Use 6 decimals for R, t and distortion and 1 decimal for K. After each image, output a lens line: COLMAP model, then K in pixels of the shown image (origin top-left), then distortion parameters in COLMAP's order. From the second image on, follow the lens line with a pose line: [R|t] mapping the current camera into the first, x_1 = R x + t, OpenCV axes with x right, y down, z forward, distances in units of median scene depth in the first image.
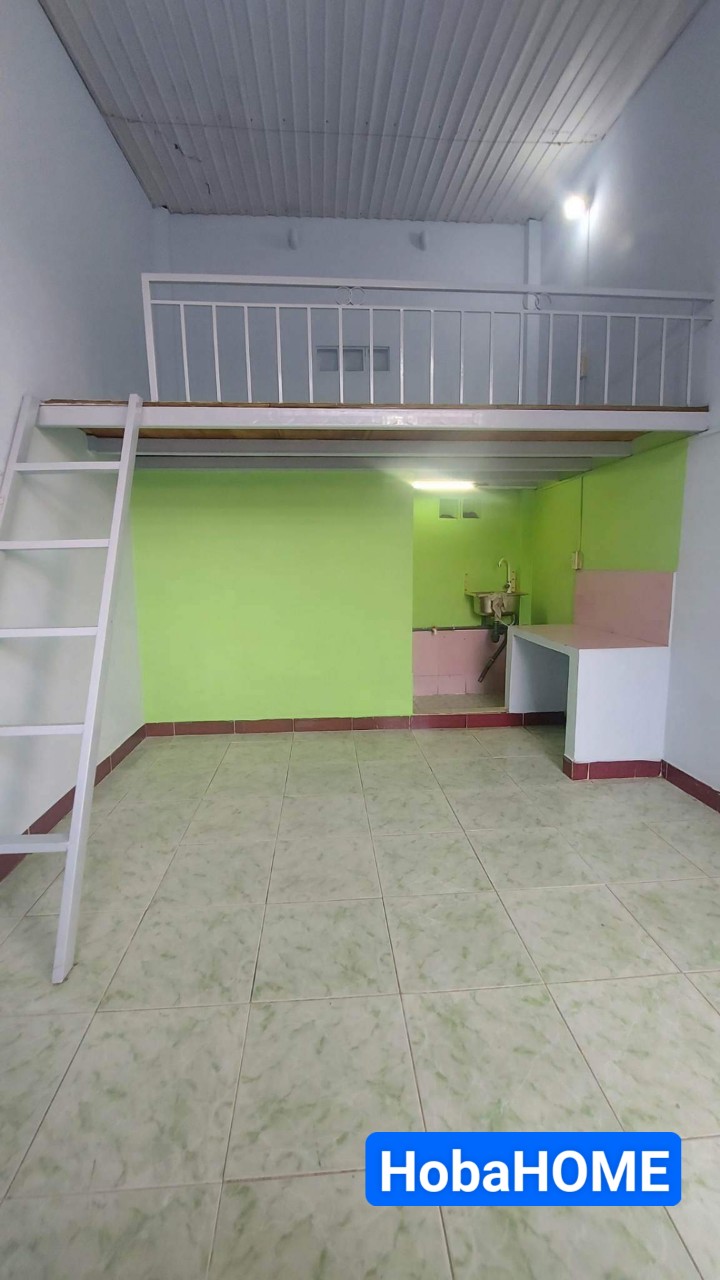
lens RADIAL K [[516.0, 0, 359.2], [0, 516.0, 632.1], [0, 0, 1]] dist [-0.012617, 0.000310]
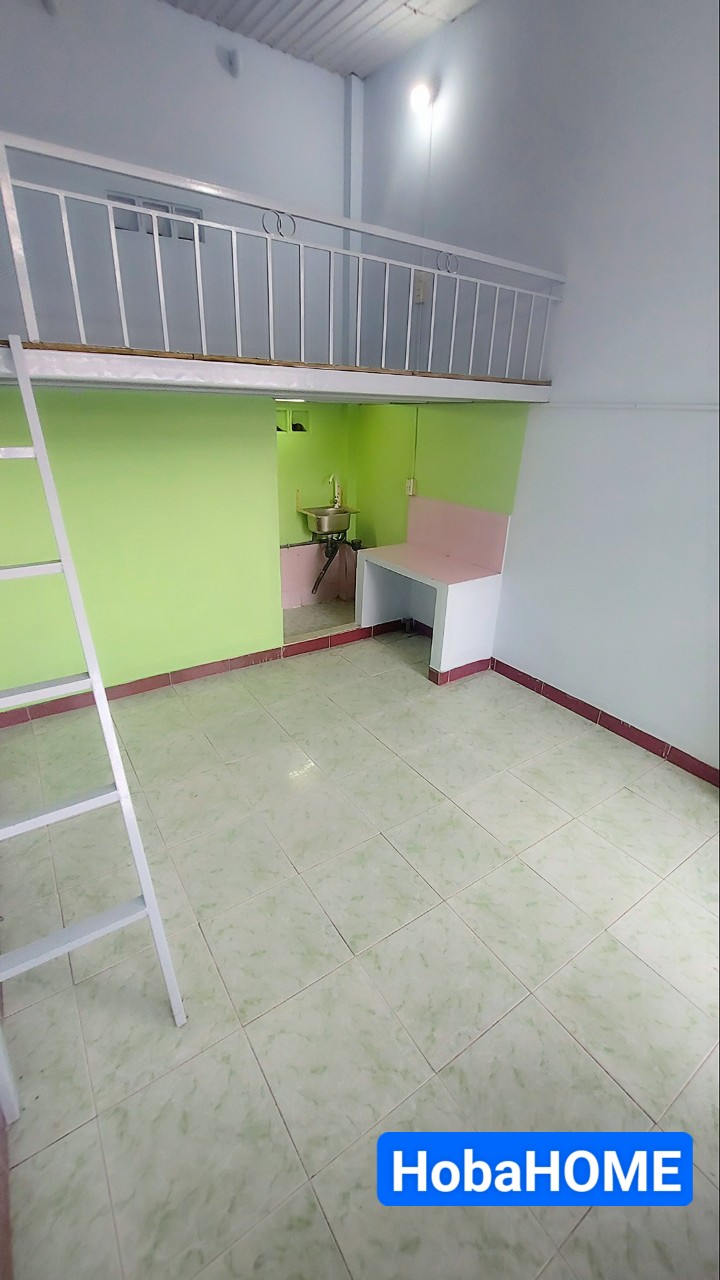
lens RADIAL K [[516.5, 0, 360.0], [0, 516.5, 640.0], [0, 0, 1]] dist [-0.012013, -0.000457]
pose [[0.865330, -0.171479, 0.470956, -0.386588], [0.032087, 0.956677, 0.289378, -0.225207], [-0.500175, -0.235296, 0.833343, 0.071736]]
